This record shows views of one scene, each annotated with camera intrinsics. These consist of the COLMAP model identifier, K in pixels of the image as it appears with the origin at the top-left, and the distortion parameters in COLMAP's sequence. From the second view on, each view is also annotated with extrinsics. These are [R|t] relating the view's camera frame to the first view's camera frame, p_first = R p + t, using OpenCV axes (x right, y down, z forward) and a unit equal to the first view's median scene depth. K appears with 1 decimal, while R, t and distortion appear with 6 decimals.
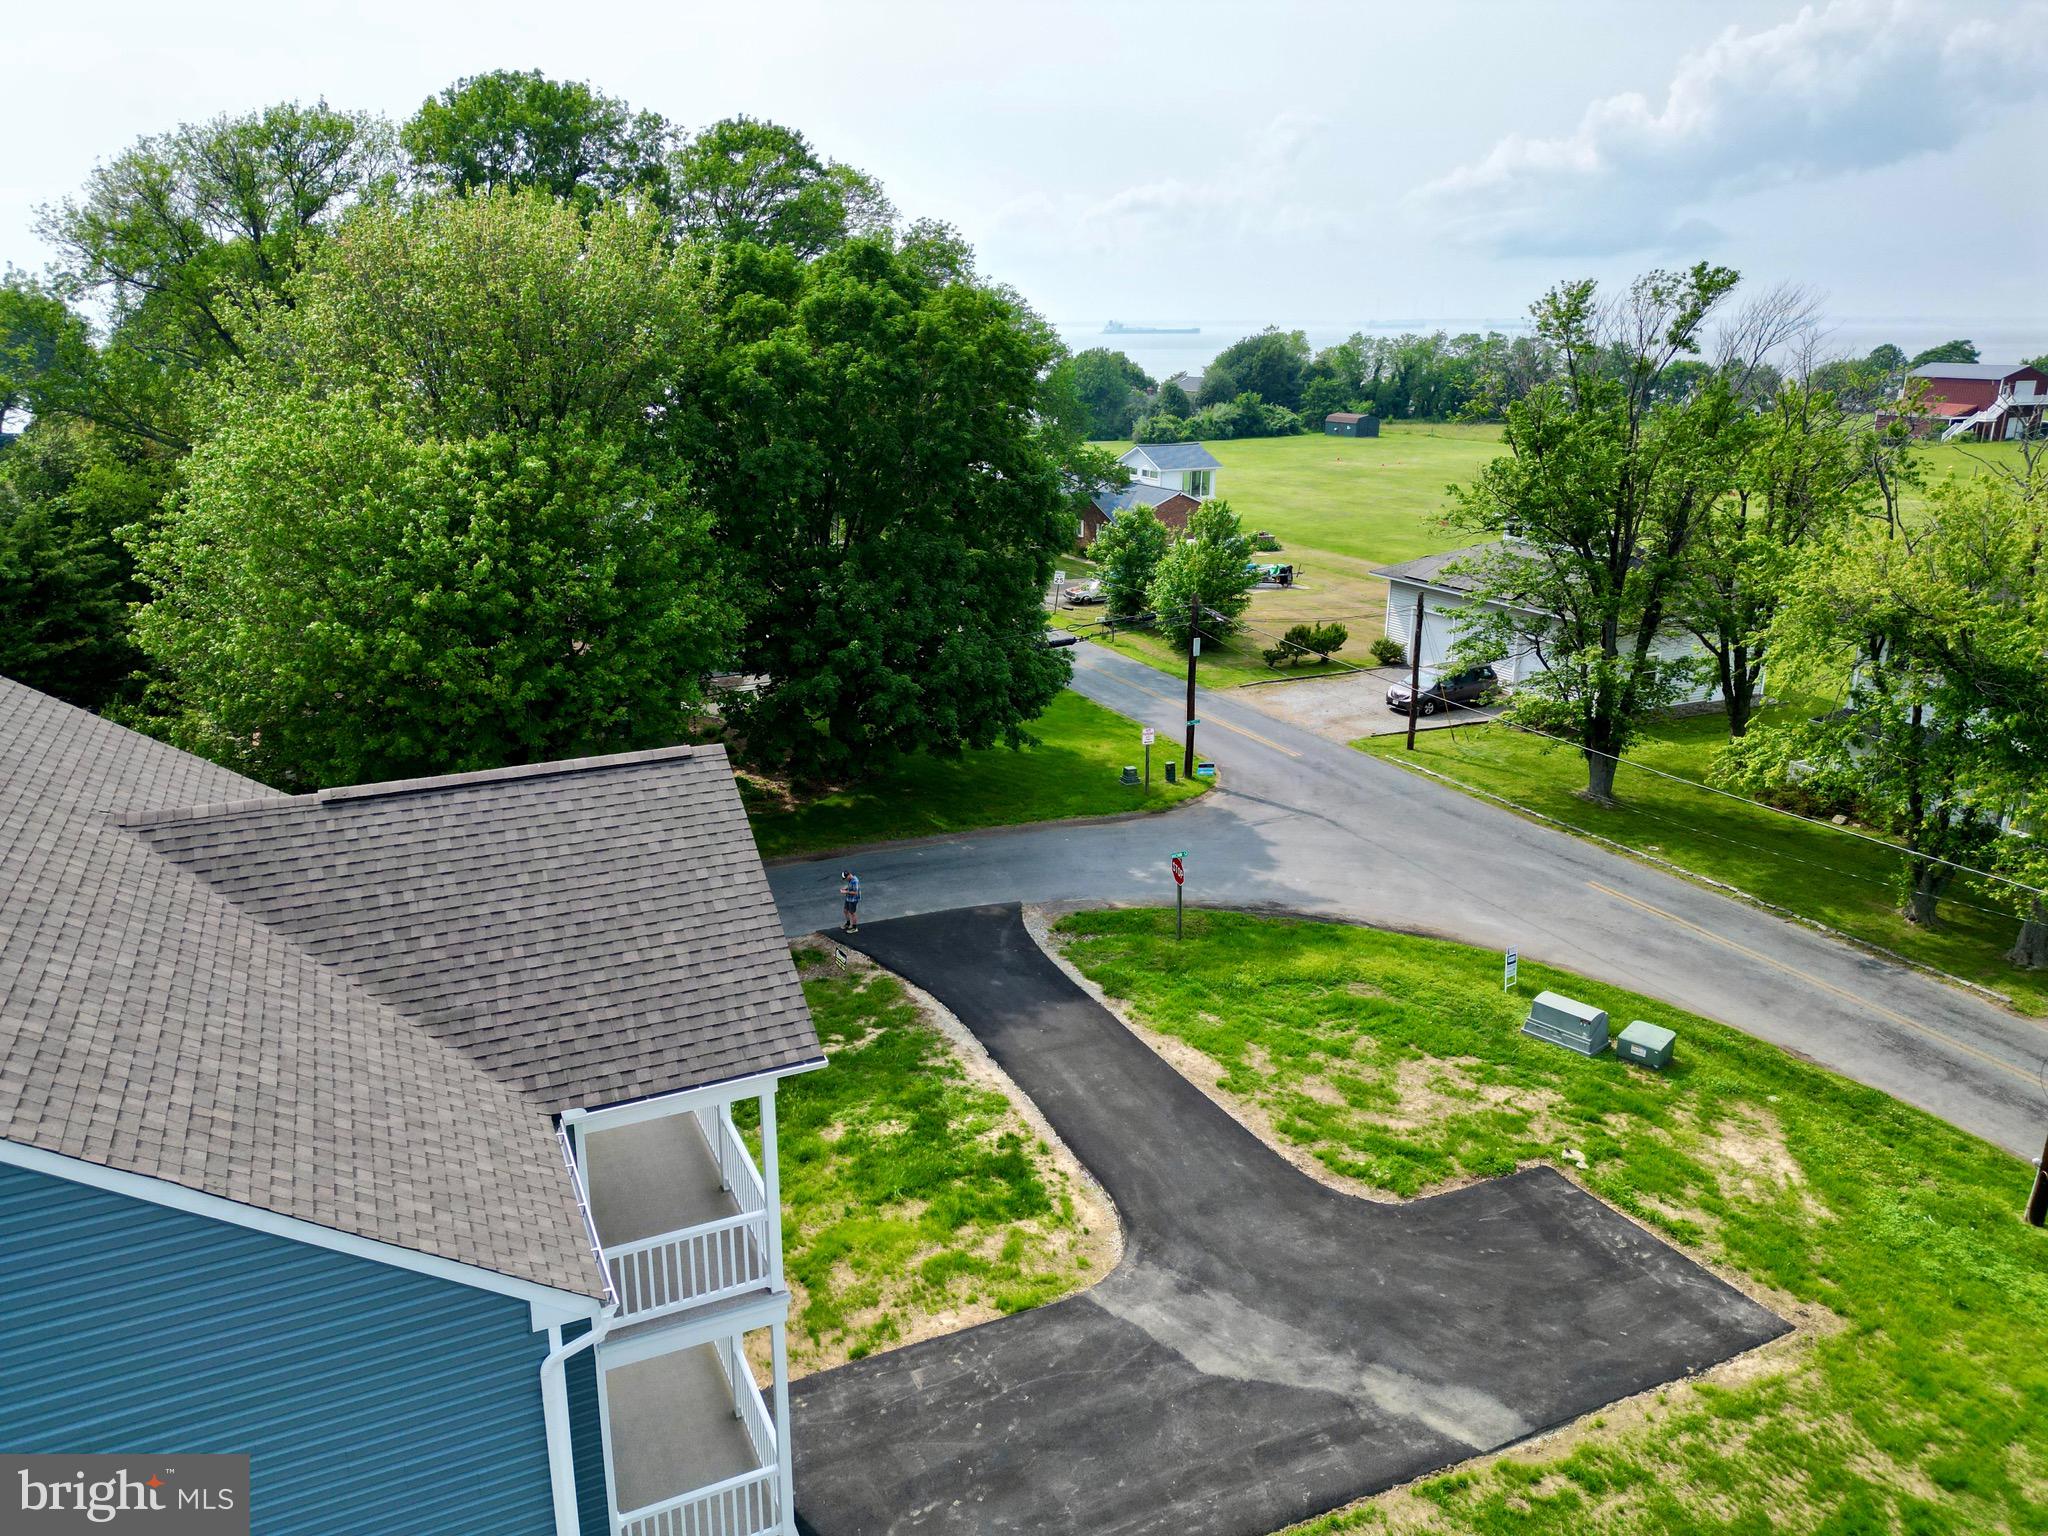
lens RADIAL K [[1435.2, 0, 1004.9], [0, 1435.2, 771.0], [0, 0, 1]] dist [0.051096, -0.037845]
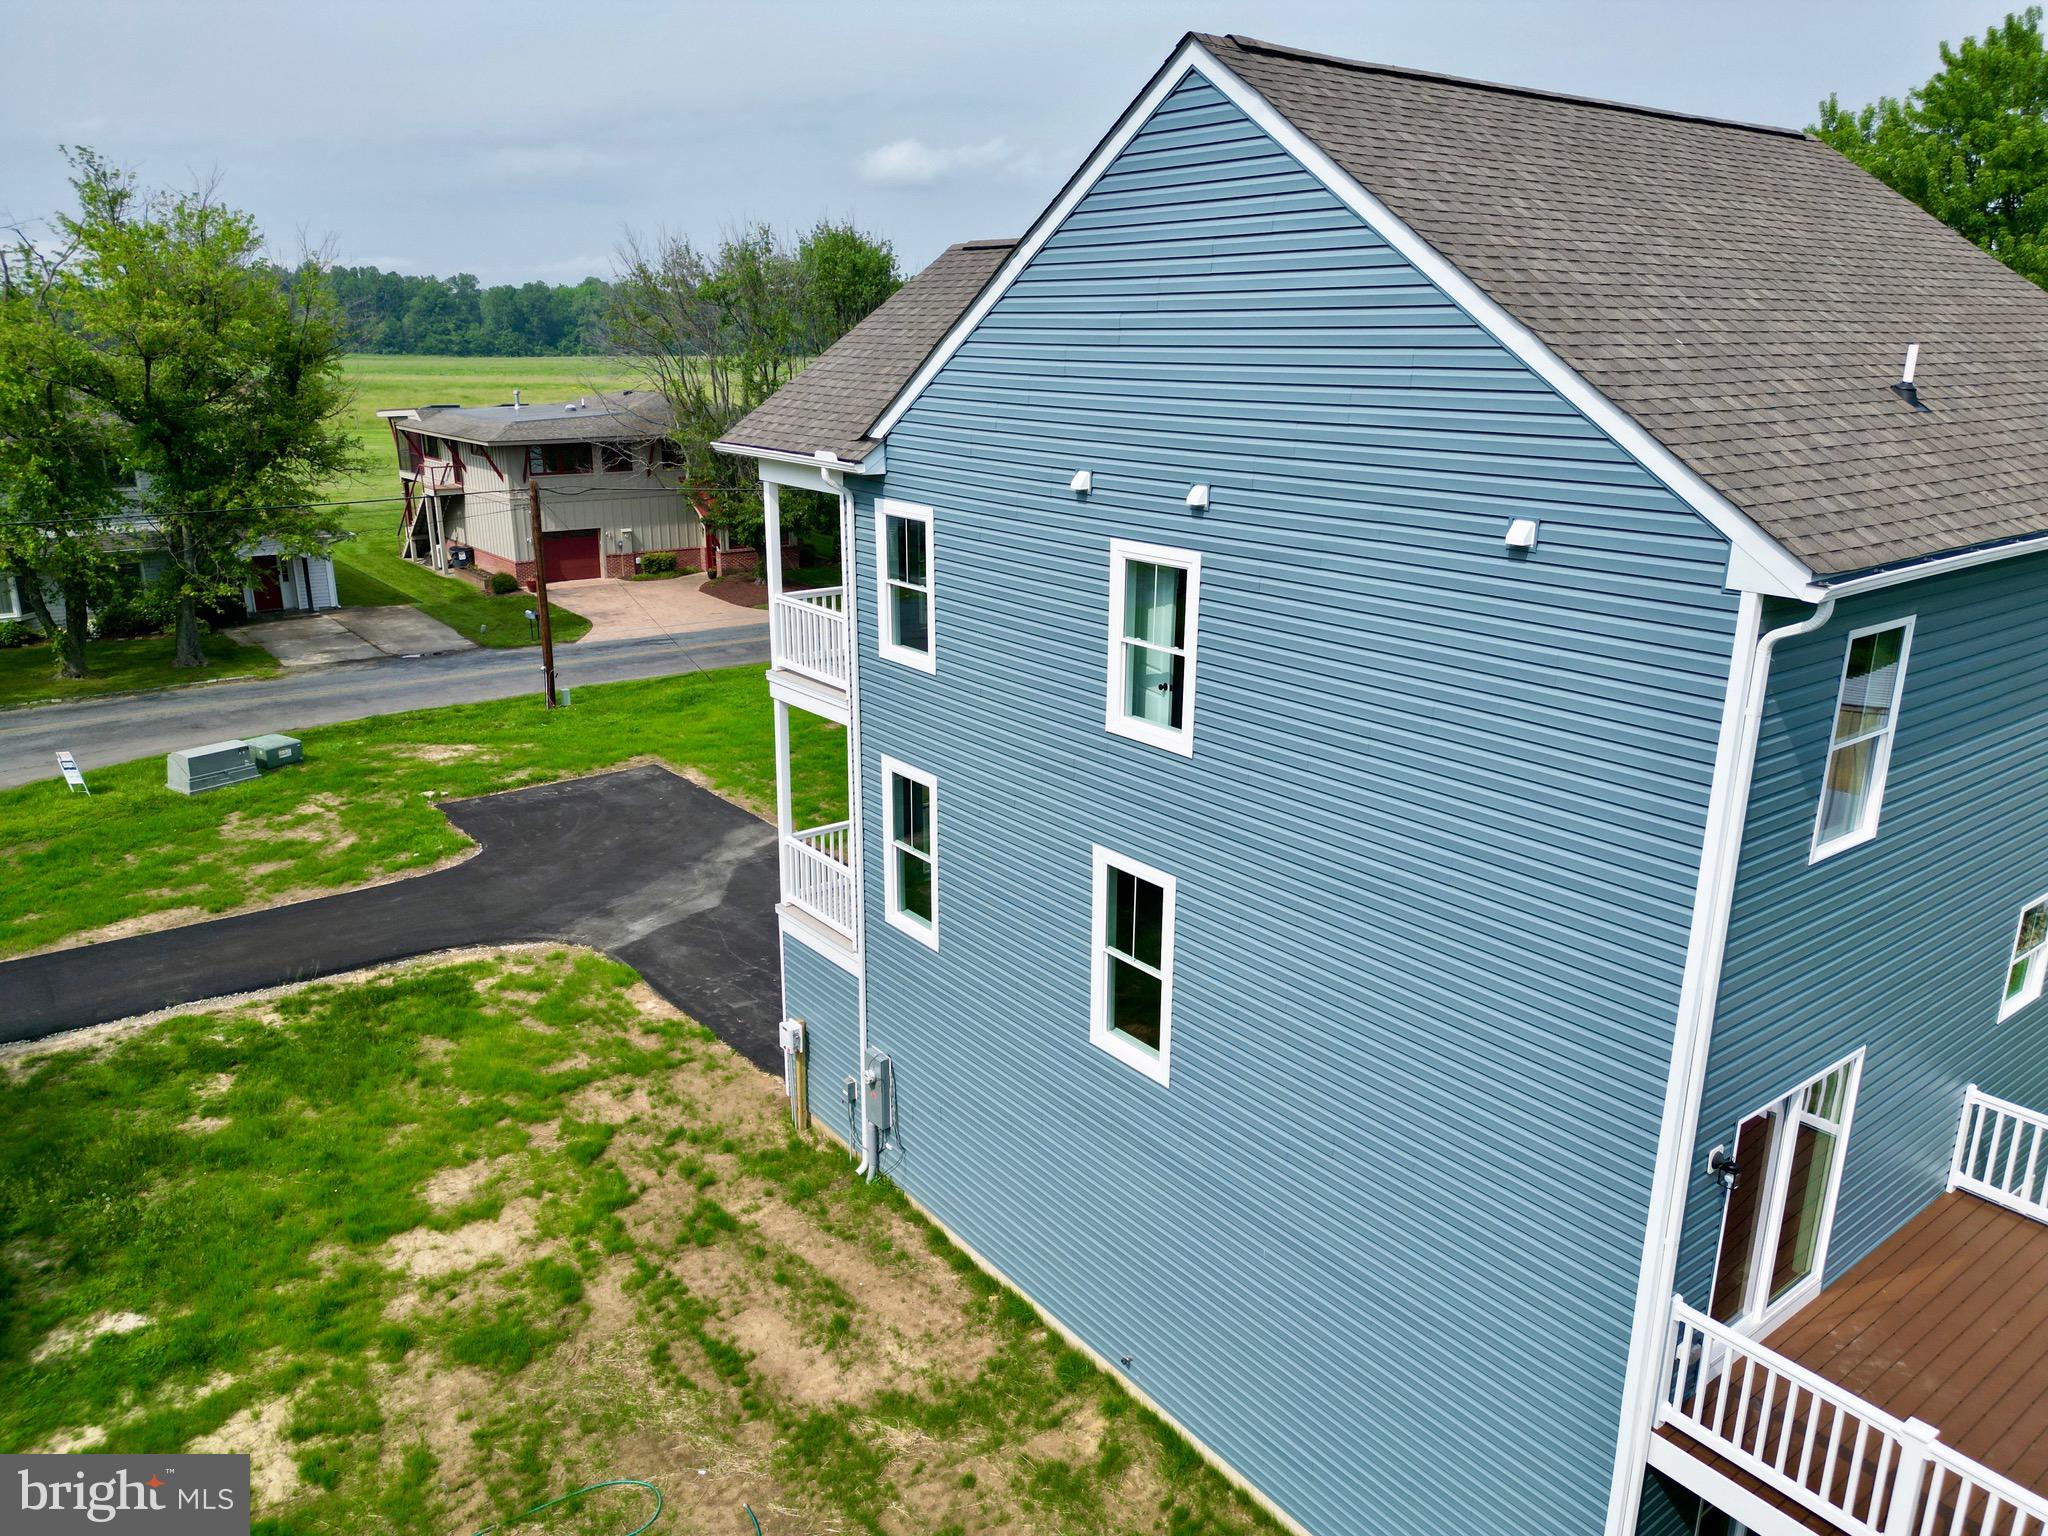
lens RADIAL K [[1435.2, 0, 1011.1], [0, 1435.2, 766.9], [0, 0, 1]] dist [0.051096, -0.037845]
pose [[-0.216168, -0.286127, 0.933489, -0.736080], [0.283278, 0.896588, 0.340415, -0.013494], [-0.934358, 0.338024, -0.112760, 0.654131]]
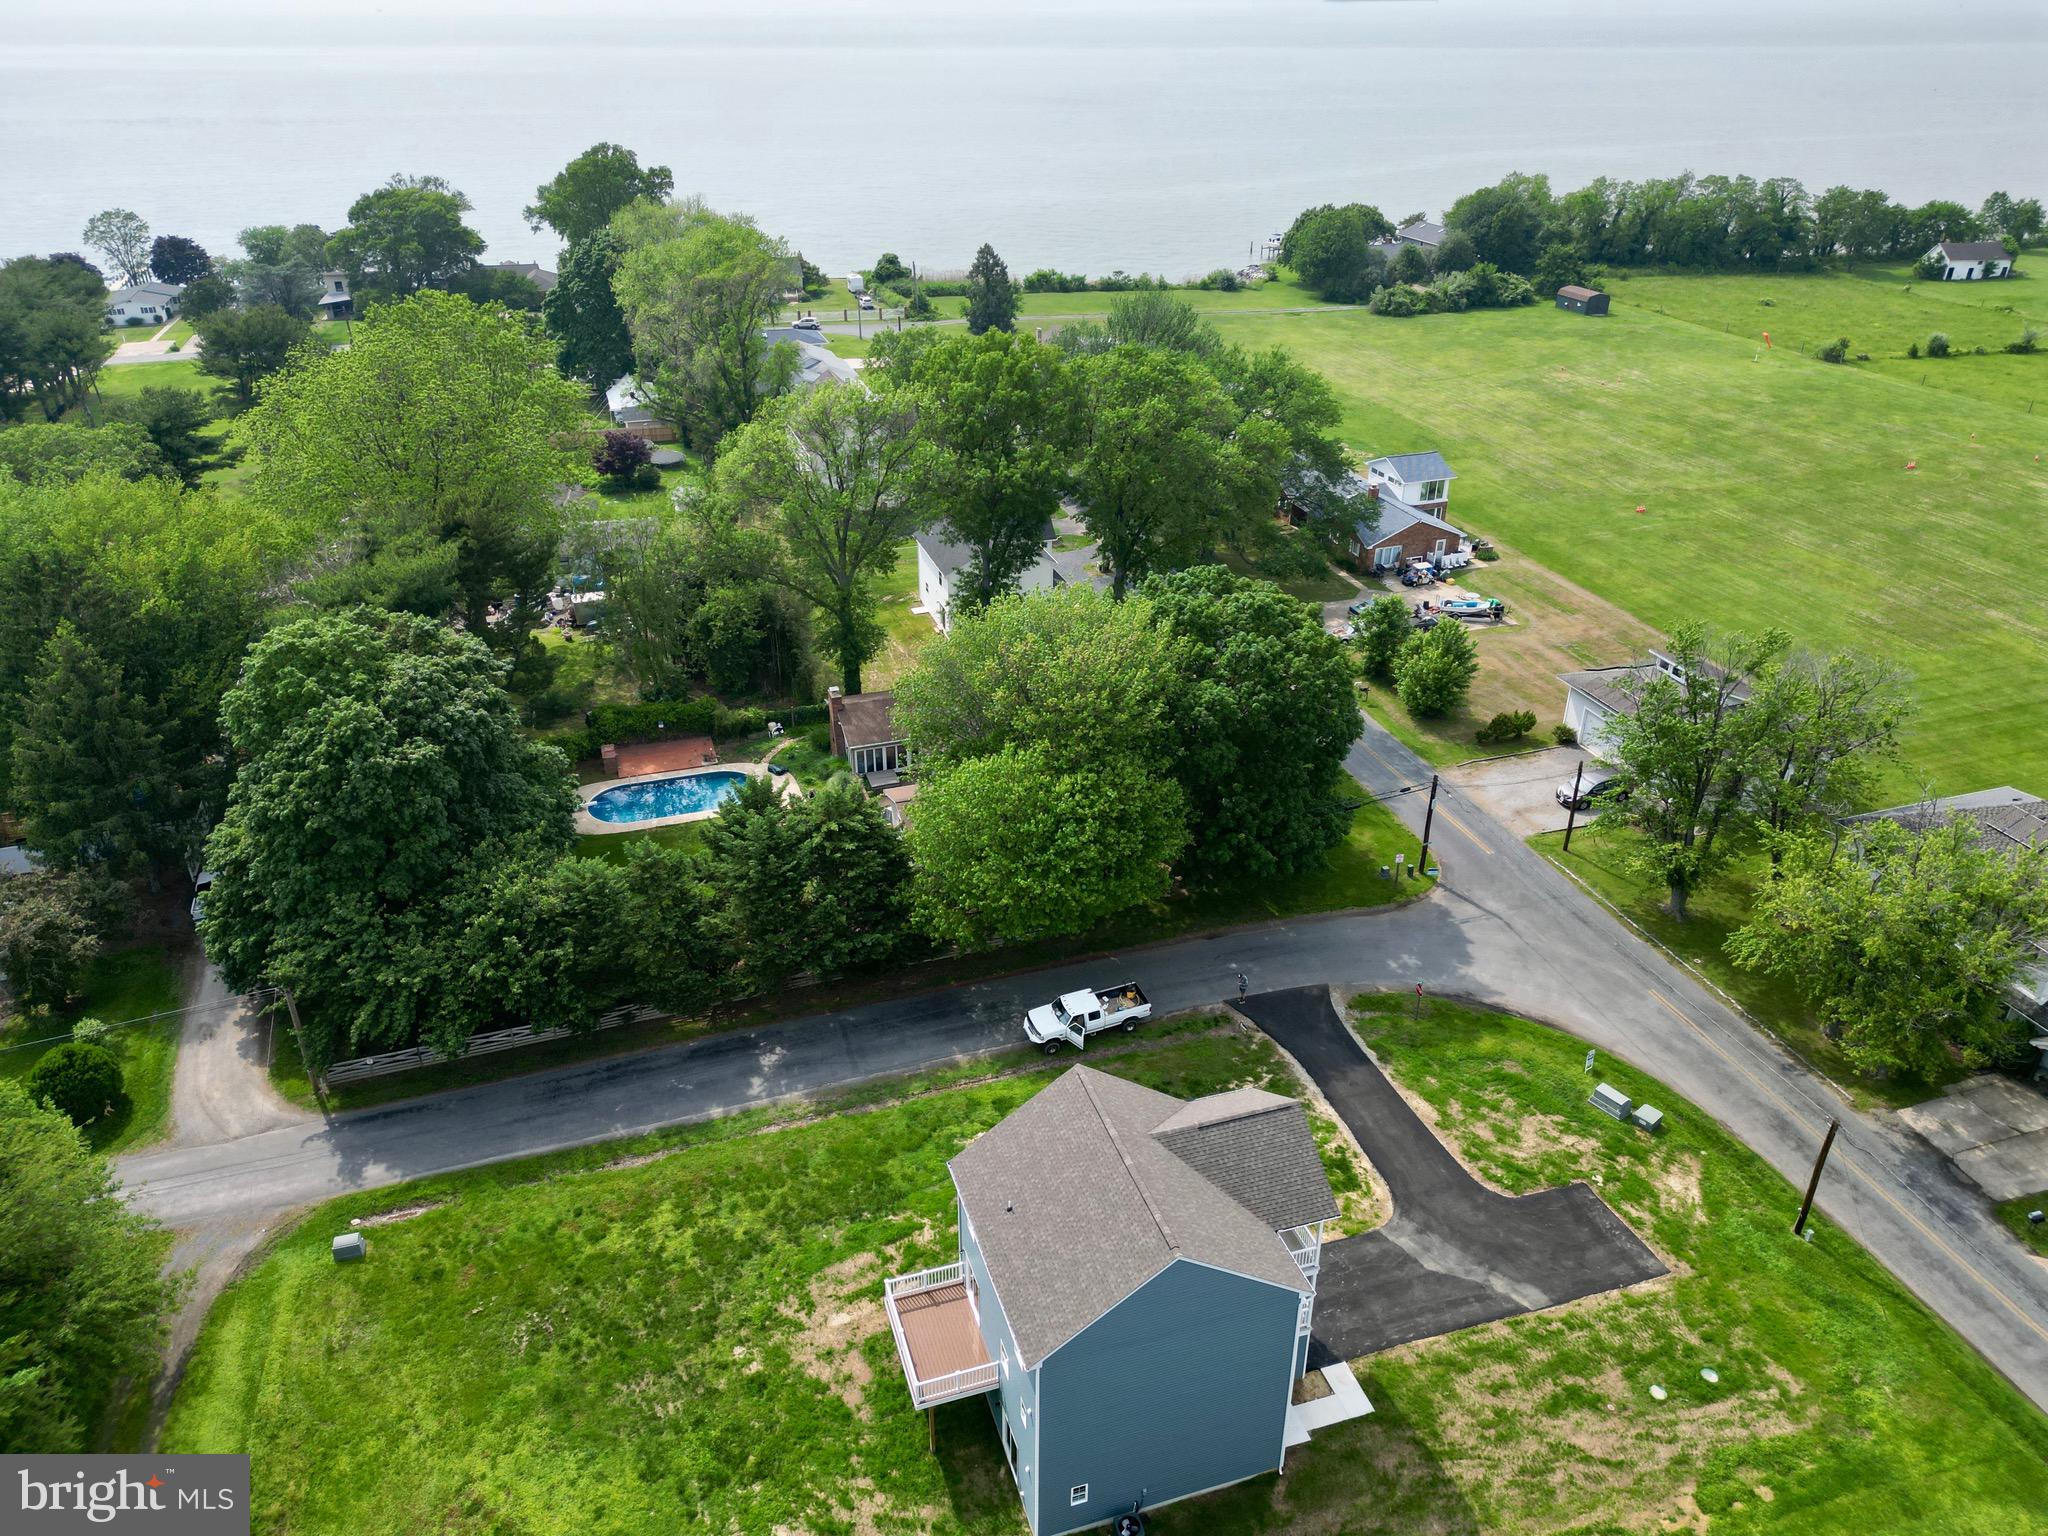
lens RADIAL K [[1435.2, 0, 1001.9], [0, 1435.2, 764.7], [0, 0, 1]] dist [0.051096, -0.037845]
pose [[0.991597, 0.055324, -0.116941, -0.280176], [-0.031297, 0.979681, 0.198106, -0.739102], [0.125525, -0.192781, 0.973180, -1.117716]]
